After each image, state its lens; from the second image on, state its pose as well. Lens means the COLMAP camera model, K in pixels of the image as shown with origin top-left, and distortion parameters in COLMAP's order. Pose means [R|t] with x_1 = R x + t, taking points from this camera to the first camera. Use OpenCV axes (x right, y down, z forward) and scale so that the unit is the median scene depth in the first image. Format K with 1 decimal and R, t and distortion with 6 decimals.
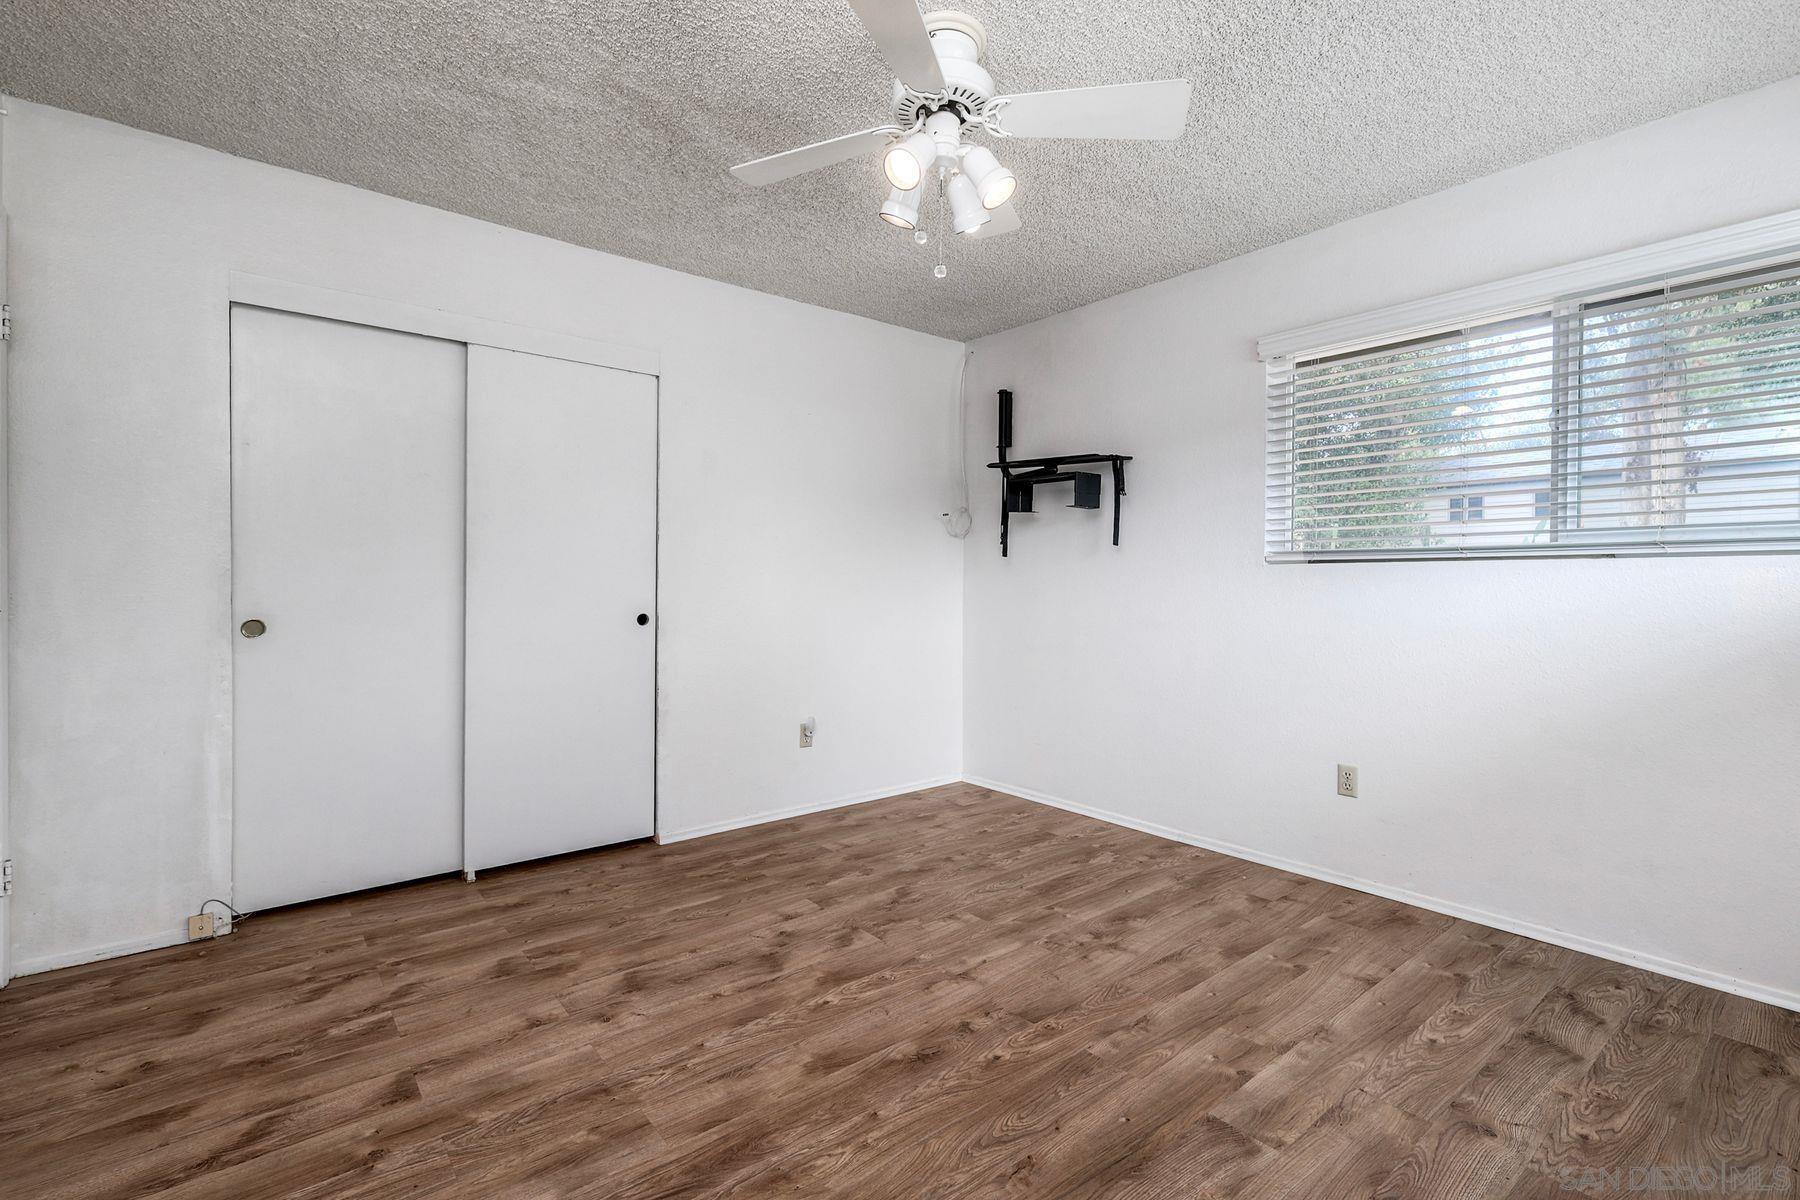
lens RADIAL K [[794.3, 0, 878.9], [0, 794.3, 583.4], [0, 0, 1]] dist [0.004762, -0.000417]
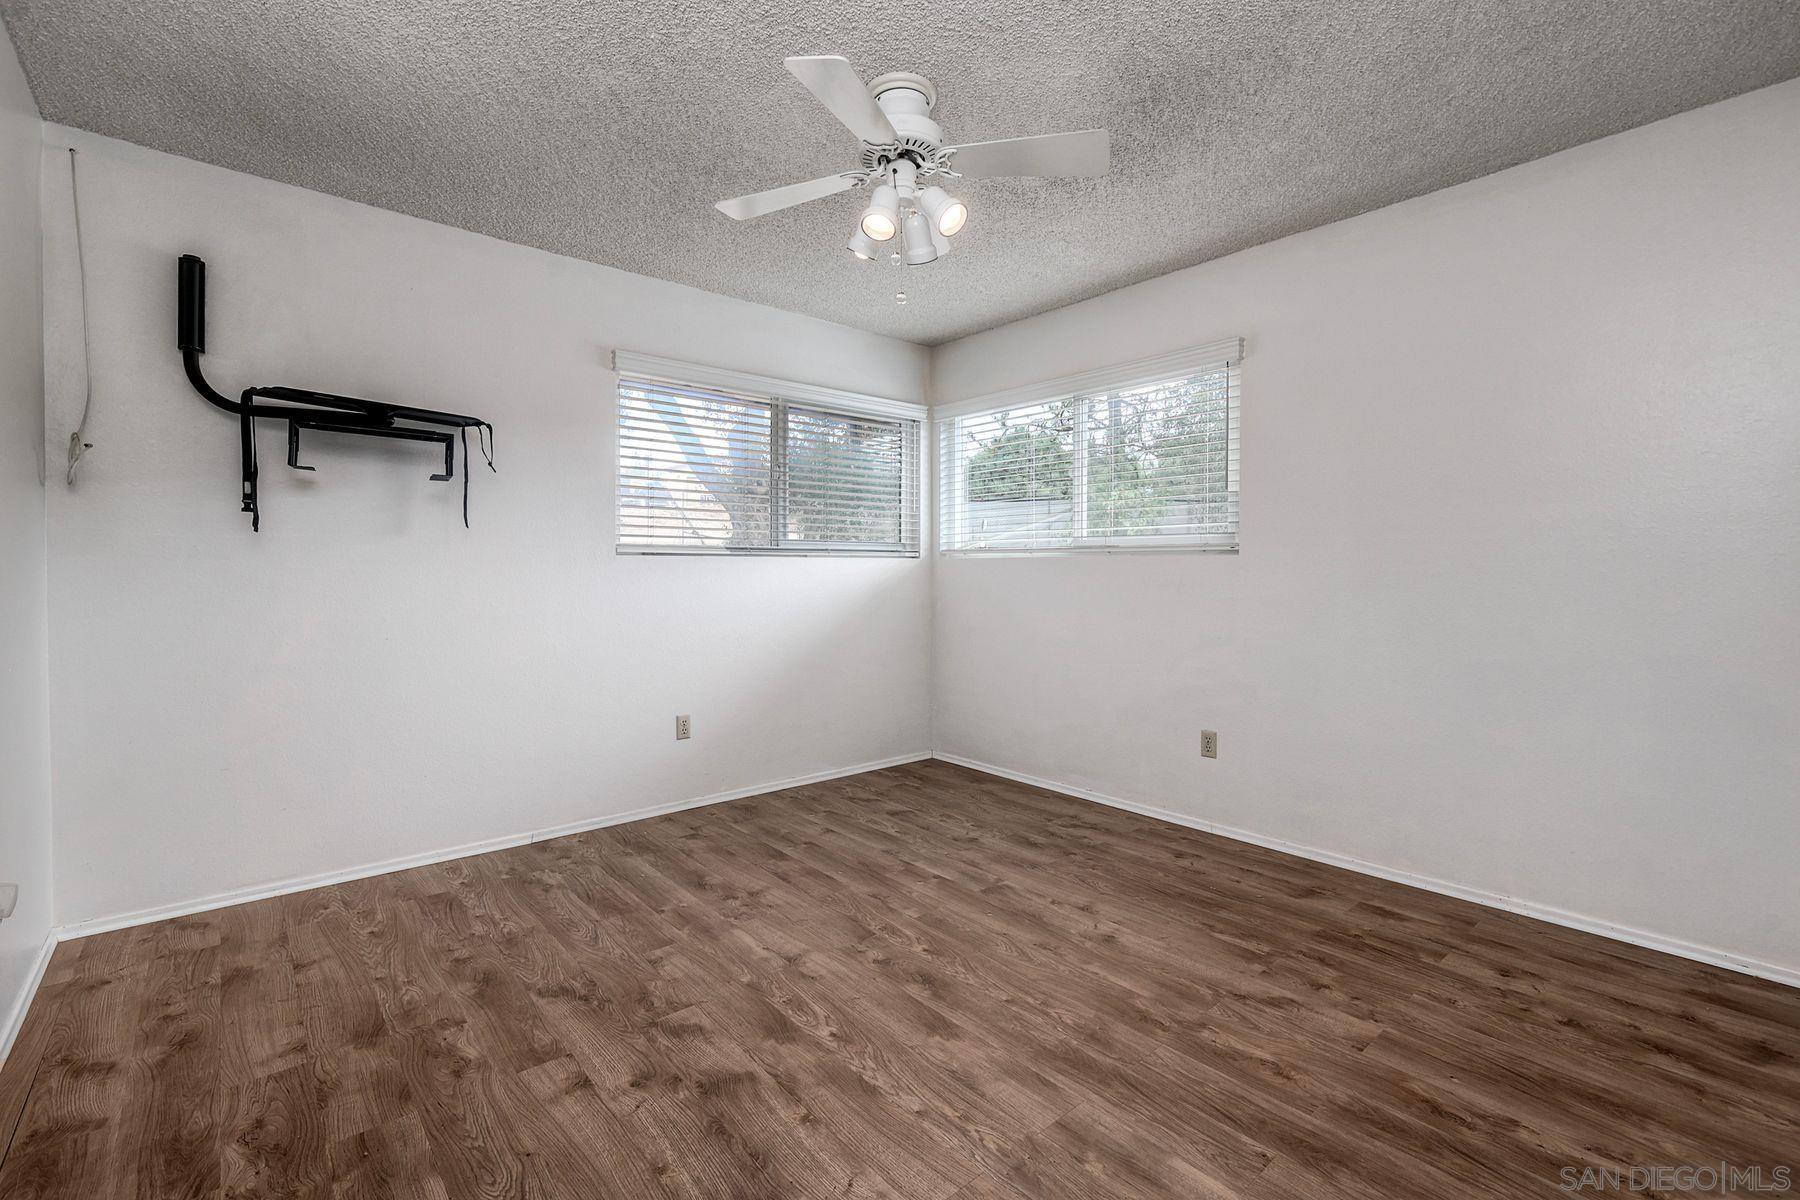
lens RADIAL K [[794.3, 0, 918.9], [0, 794.3, 598.8], [0, 0, 1]] dist [0.004762, -0.000417]
pose [[-0.040688, -0.036871, 0.998491, -0.821736], [0.000219, 0.999319, 0.036910, -0.007107], [-0.999172, 0.001720, -0.040652, 0.797377]]
